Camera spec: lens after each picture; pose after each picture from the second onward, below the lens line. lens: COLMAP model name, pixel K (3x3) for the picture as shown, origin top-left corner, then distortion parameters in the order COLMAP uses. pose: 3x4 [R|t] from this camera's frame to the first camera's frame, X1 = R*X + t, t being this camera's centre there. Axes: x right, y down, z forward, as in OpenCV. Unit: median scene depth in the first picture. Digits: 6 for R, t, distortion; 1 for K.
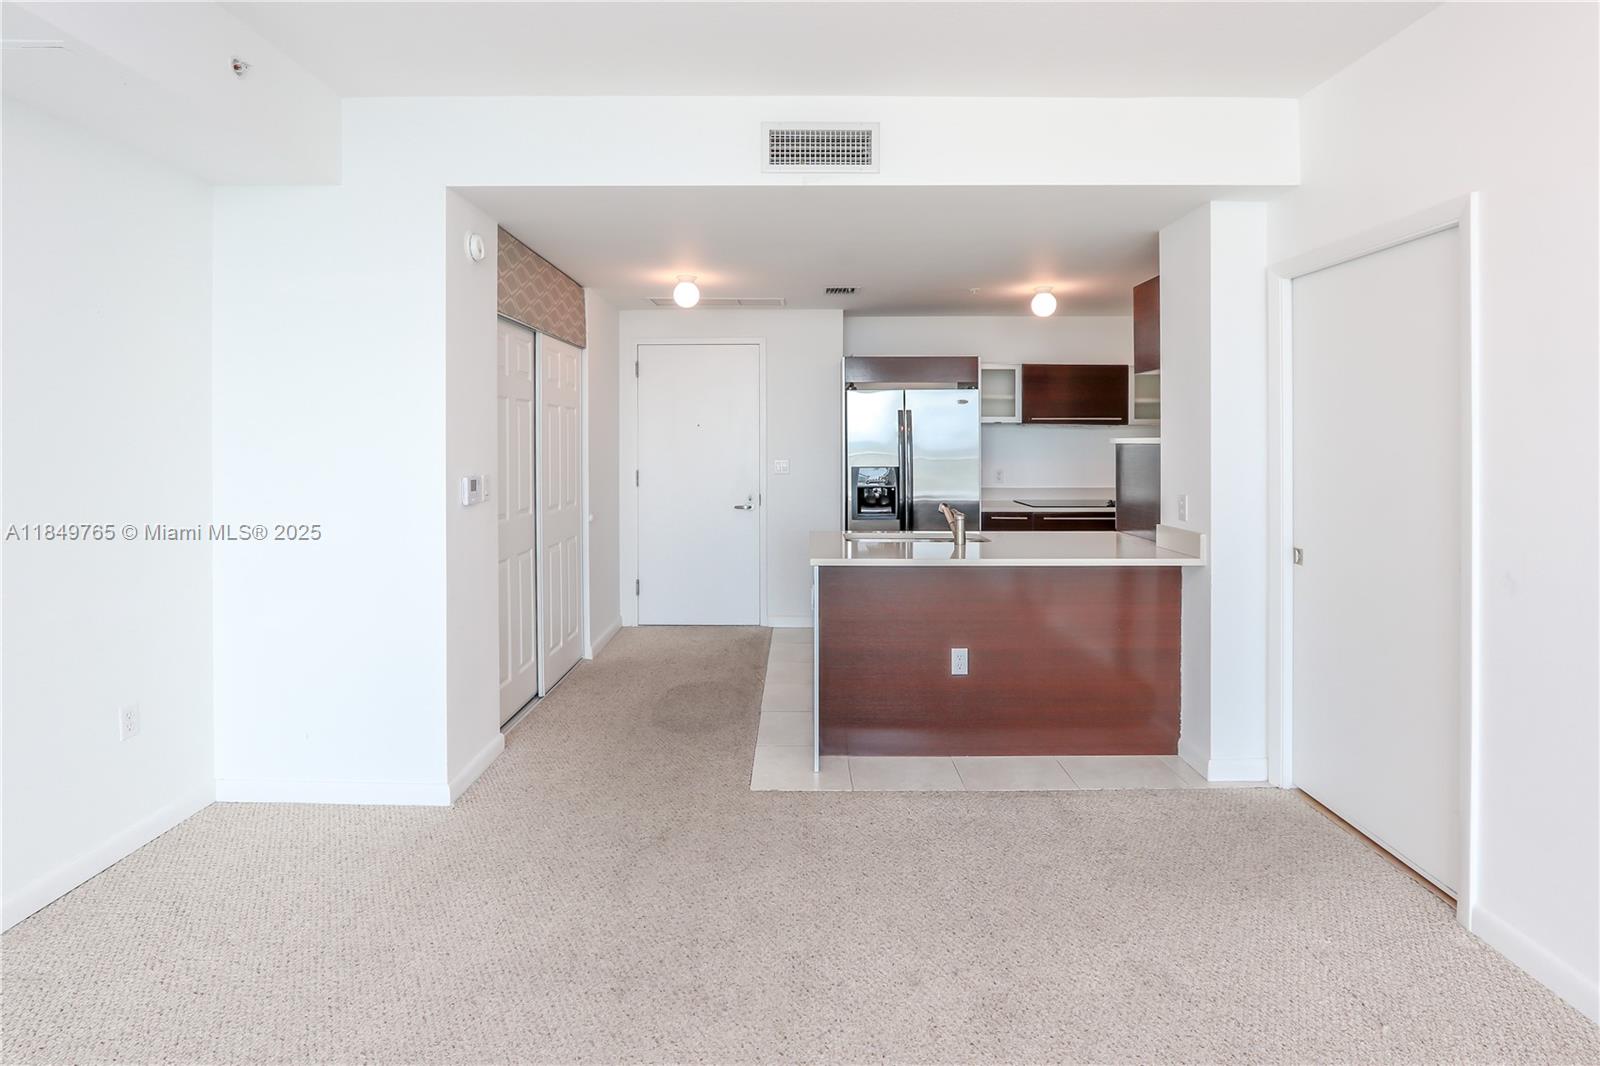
lens RADIAL K [[779.4, 0, 806.0], [0, 779.4, 445.8], [0, 0, 1]] dist [-0.002349, 0.000481]
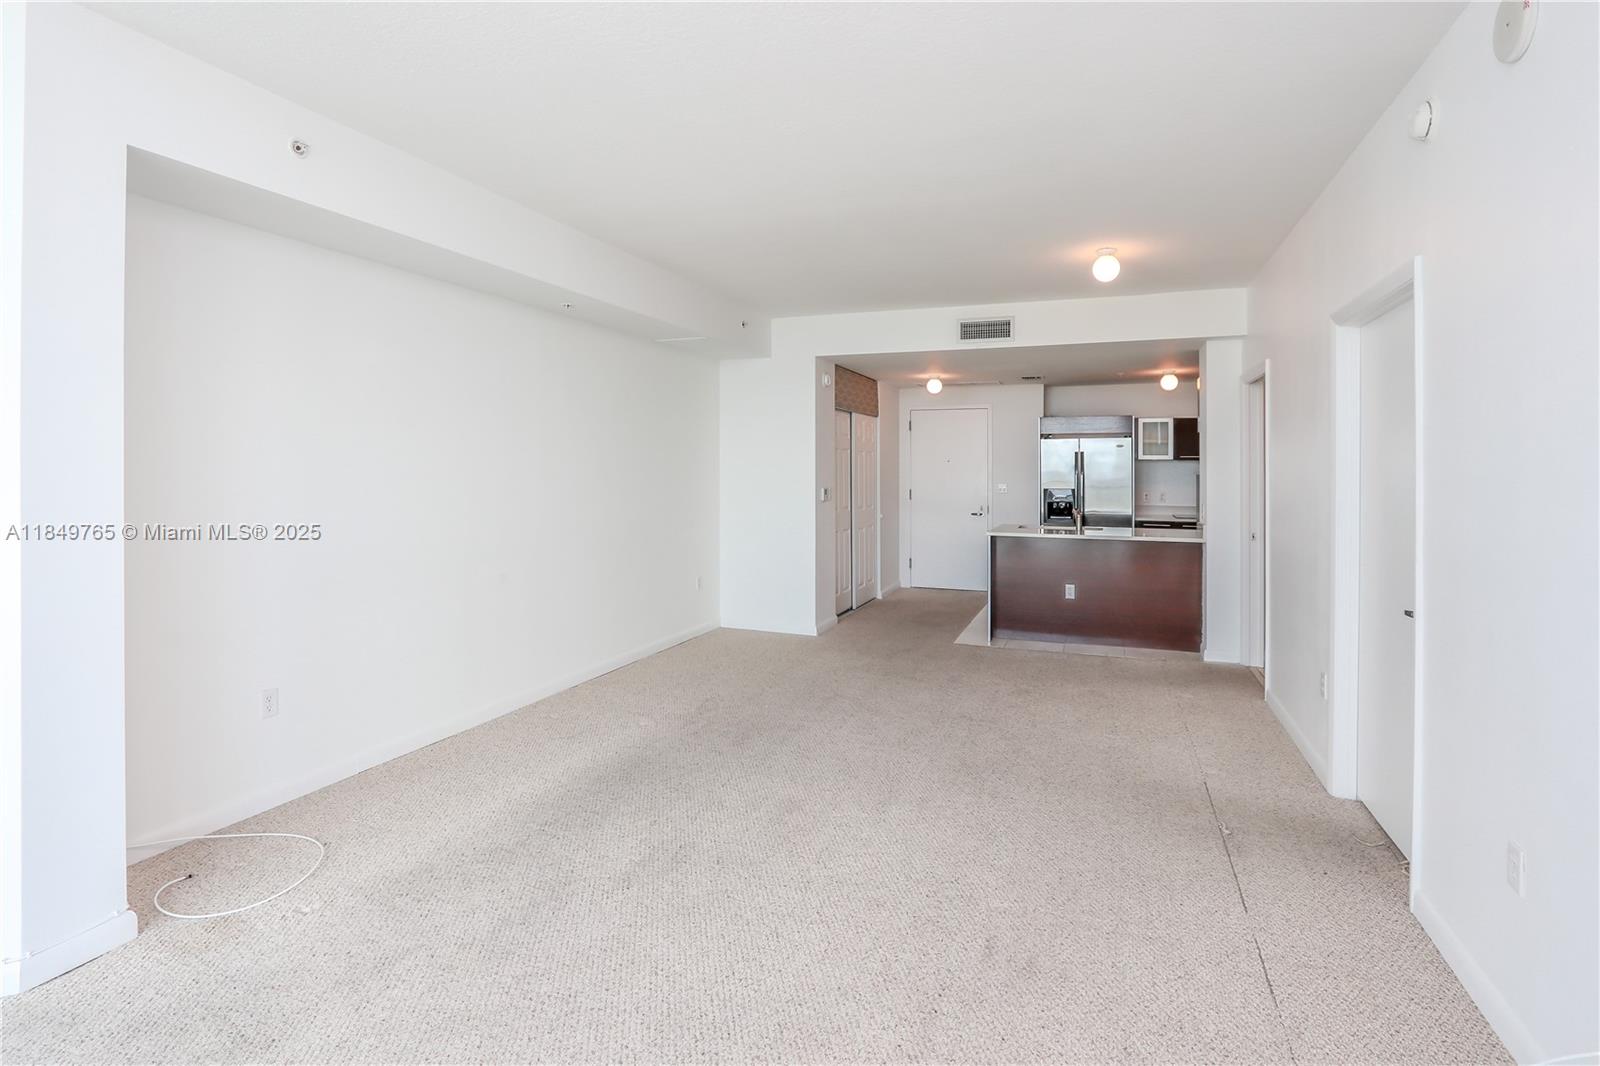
lens RADIAL K [[779.4, 0, 806.0], [0, 779.4, 445.8], [0, 0, 1]] dist [-0.002349, 0.000481]
pose [[0.929892, -0.006866, -0.367769, 0.198194], [-0.006035, 0.999406, -0.033918, -0.002331], [0.367784, 0.033760, 0.929298, -0.645587]]
